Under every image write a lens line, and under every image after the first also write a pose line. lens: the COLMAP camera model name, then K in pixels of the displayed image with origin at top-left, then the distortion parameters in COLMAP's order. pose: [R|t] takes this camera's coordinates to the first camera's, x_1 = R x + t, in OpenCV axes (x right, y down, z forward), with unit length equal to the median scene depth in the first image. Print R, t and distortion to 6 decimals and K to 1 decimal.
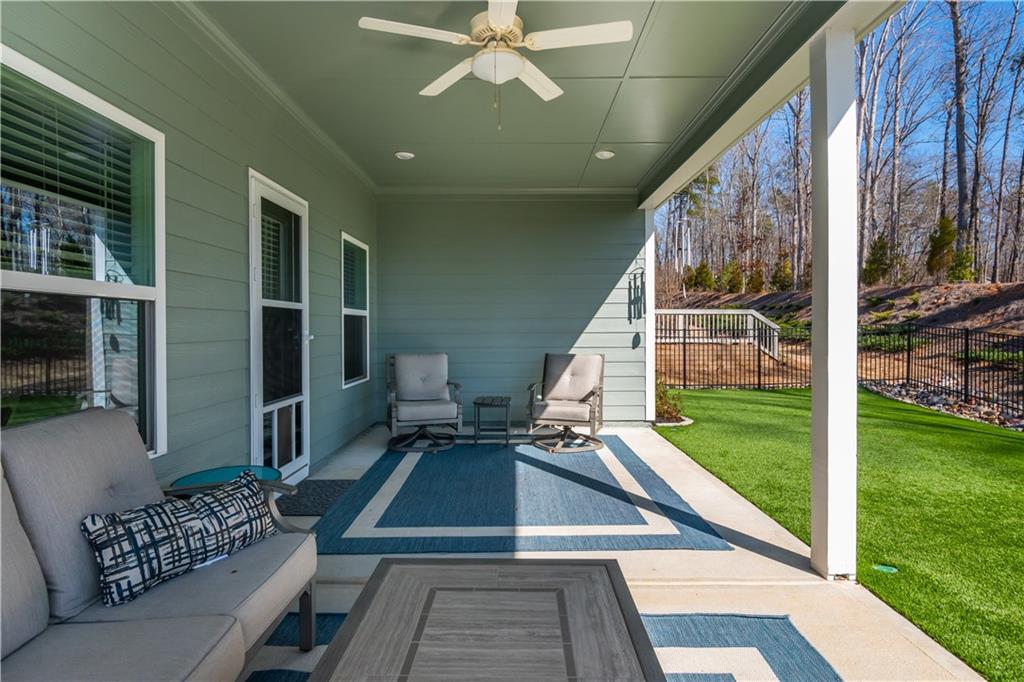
lens RADIAL K [[502.9, 0, 512.0], [0, 502.9, 341.0], [0, 0, 1]] dist [-0.000877, -0.000090]
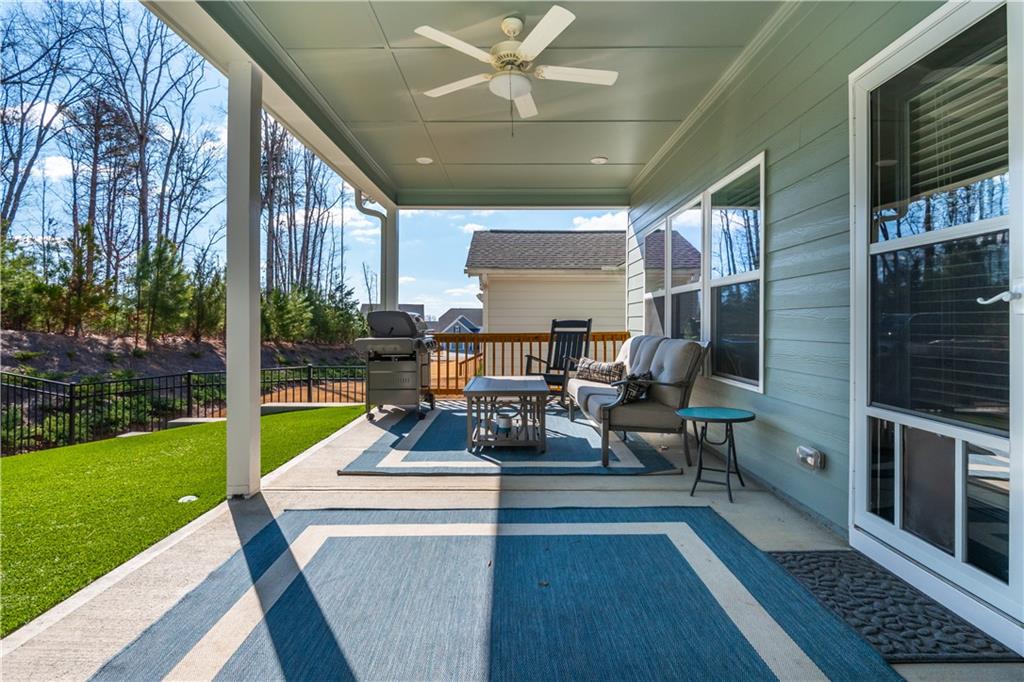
lens RADIAL K [[502.9, 0, 512.0], [0, 502.9, 341.0], [0, 0, 1]] dist [-0.000877, -0.000090]
pose [[-0.999878, 0.005178, -0.014729, -0.011610], [0.004337, 0.998388, 0.056591, 0.007005], [0.014998, 0.056521, -0.998289, 1.724882]]
